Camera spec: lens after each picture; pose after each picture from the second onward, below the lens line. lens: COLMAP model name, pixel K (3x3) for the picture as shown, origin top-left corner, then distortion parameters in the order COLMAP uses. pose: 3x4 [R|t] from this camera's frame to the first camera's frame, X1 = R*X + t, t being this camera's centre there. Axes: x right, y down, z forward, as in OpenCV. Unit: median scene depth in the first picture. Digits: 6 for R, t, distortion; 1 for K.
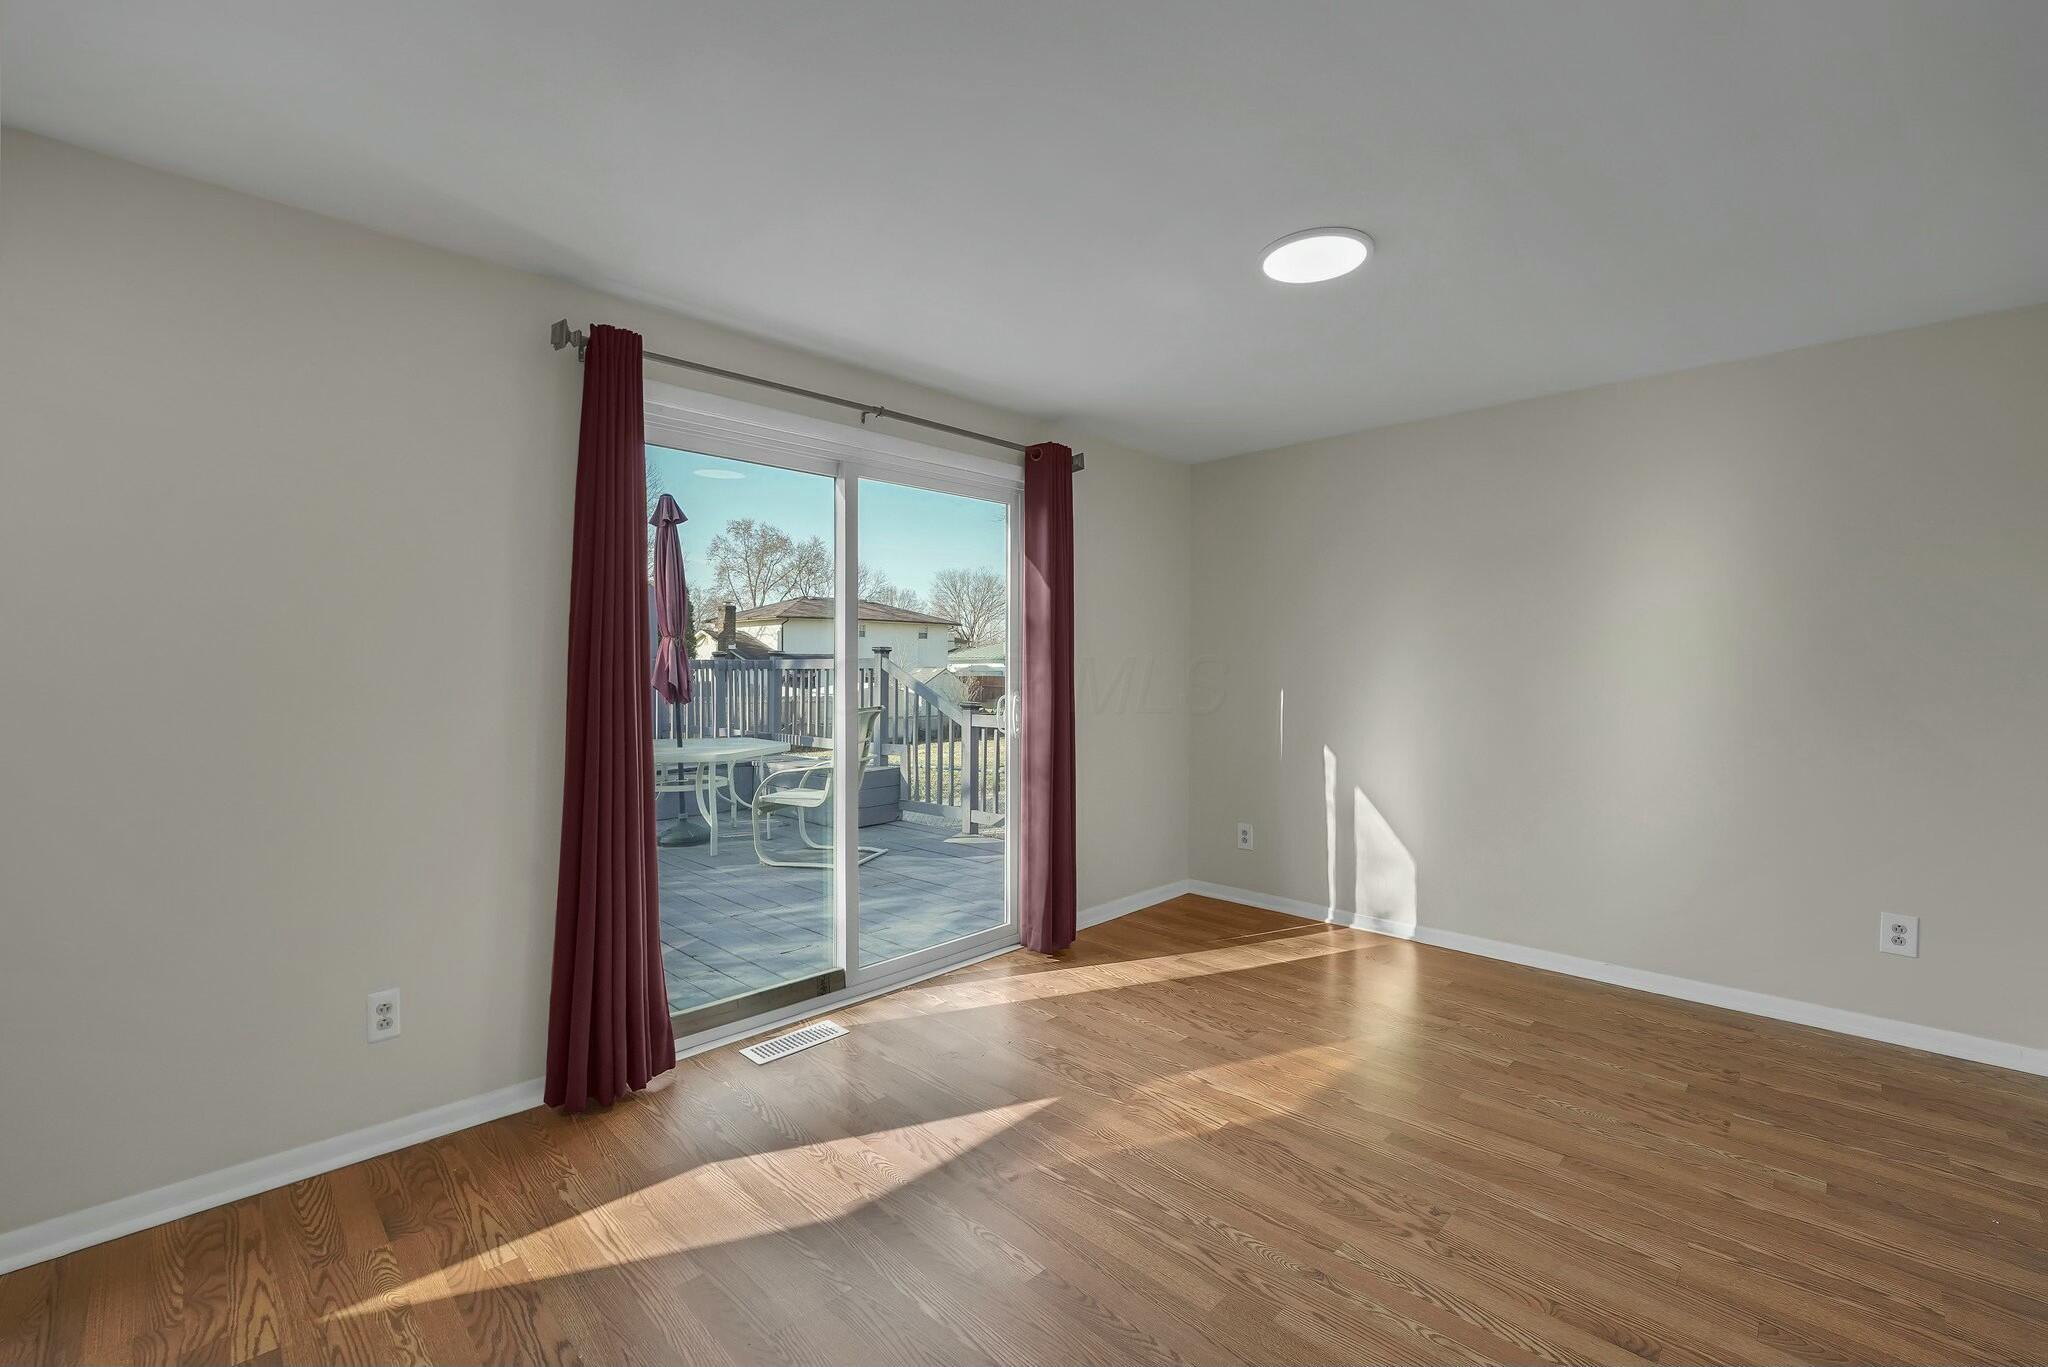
lens RADIAL K [[843.4, 0, 1028.1], [0, 843.4, 641.1], [0, 0, 1]] dist [-0.032225, 0.003325]
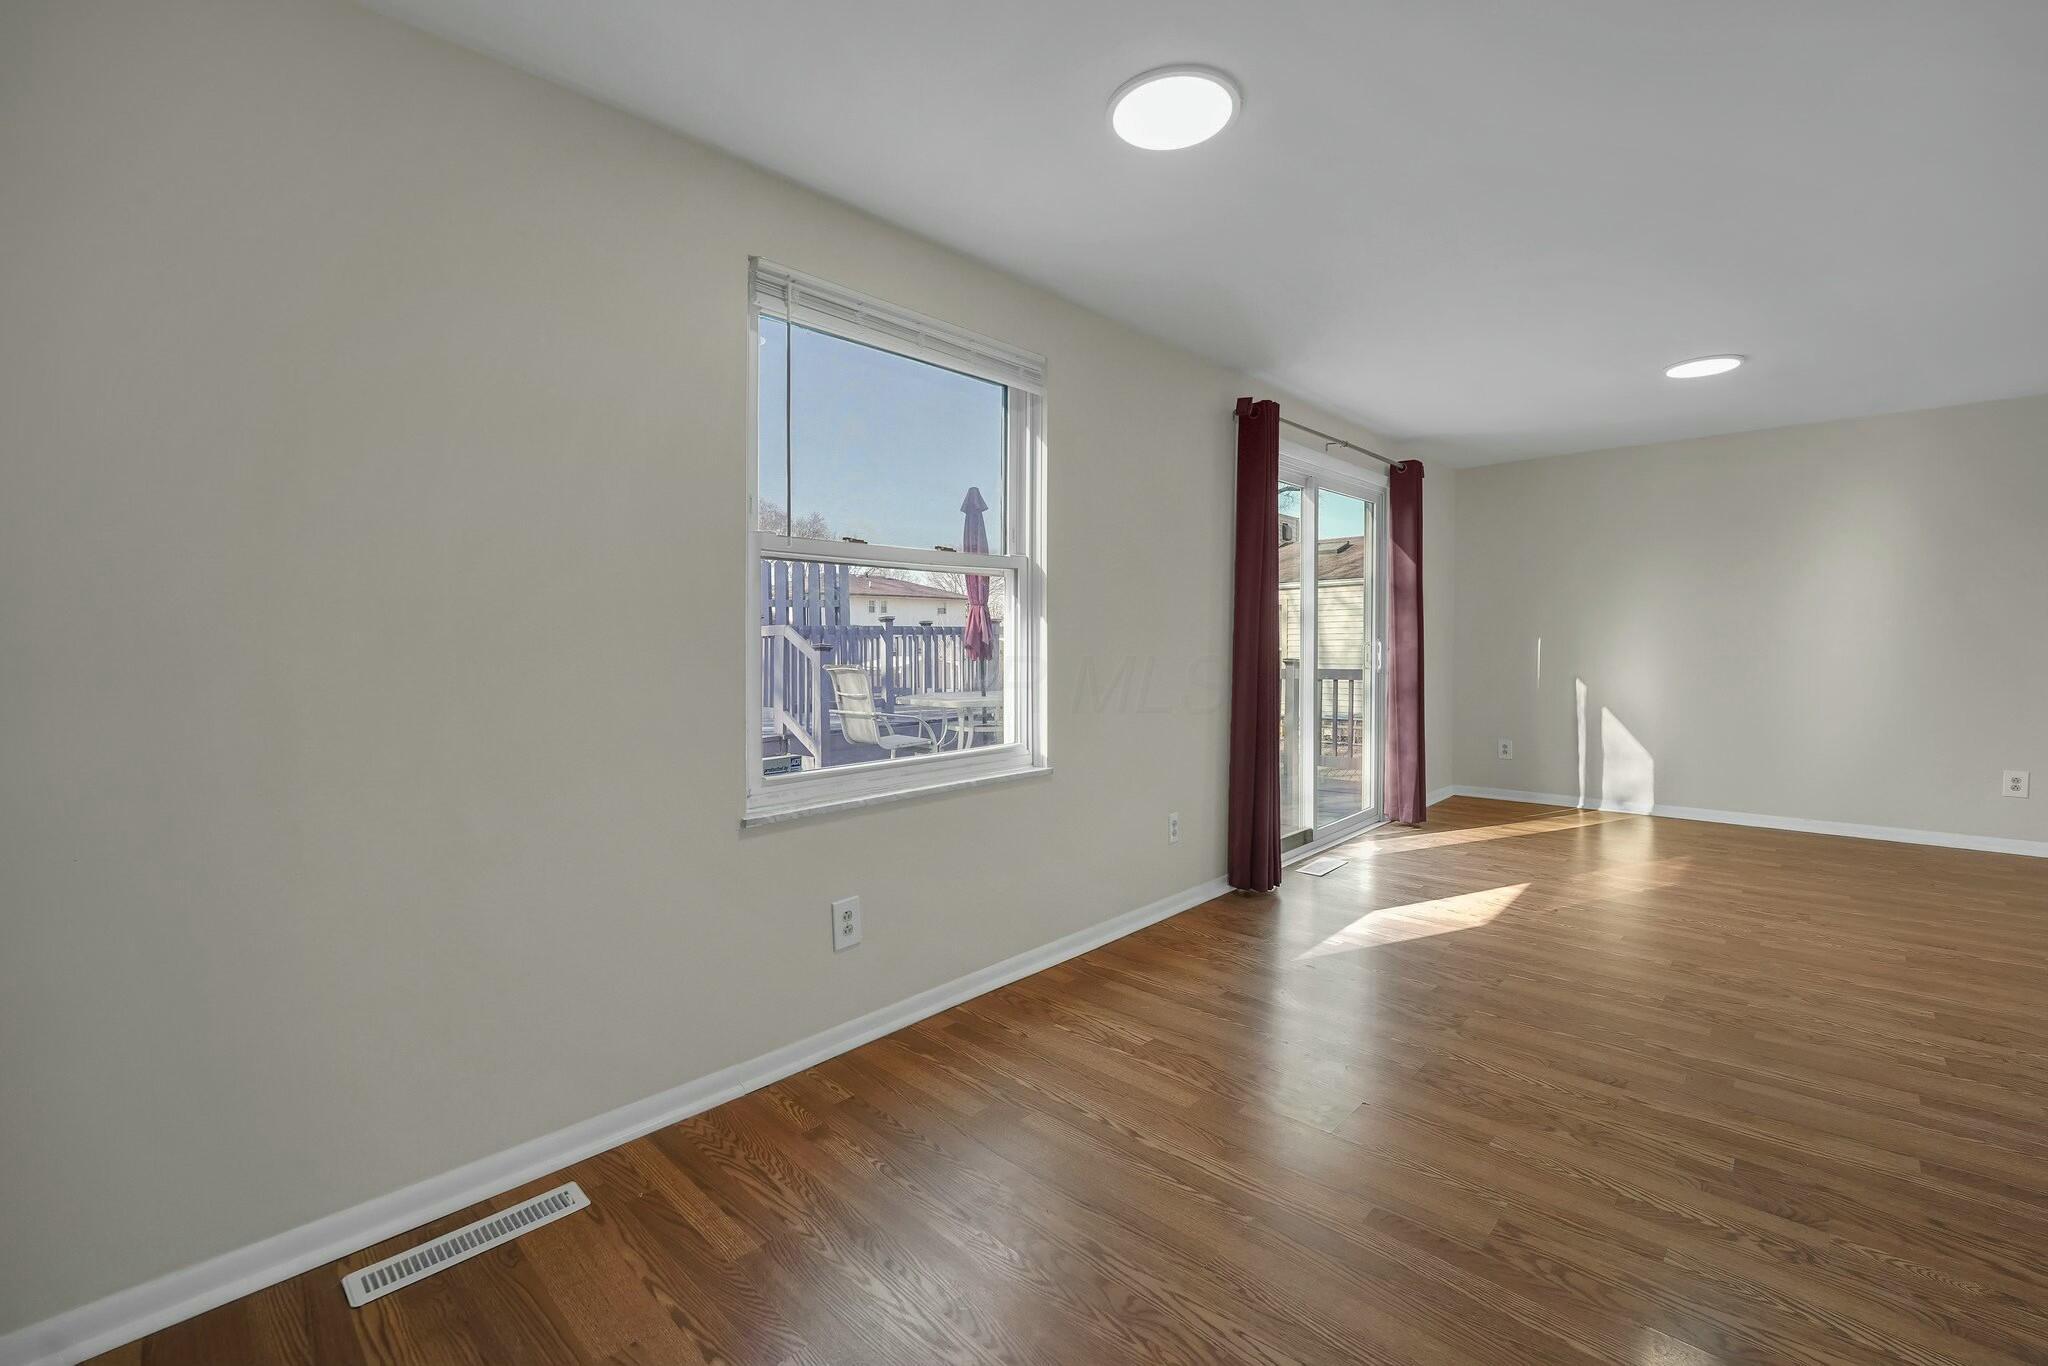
lens RADIAL K [[843.4, 0, 1039.4], [0, 843.4, 639.6], [0, 0, 1]] dist [-0.032225, 0.003325]
pose [[0.999732, -0.009864, 0.020957, -0.586167], [0.009271, 0.999560, 0.028182, 0.016438], [-0.021226, -0.027980, 0.999383, -0.354840]]
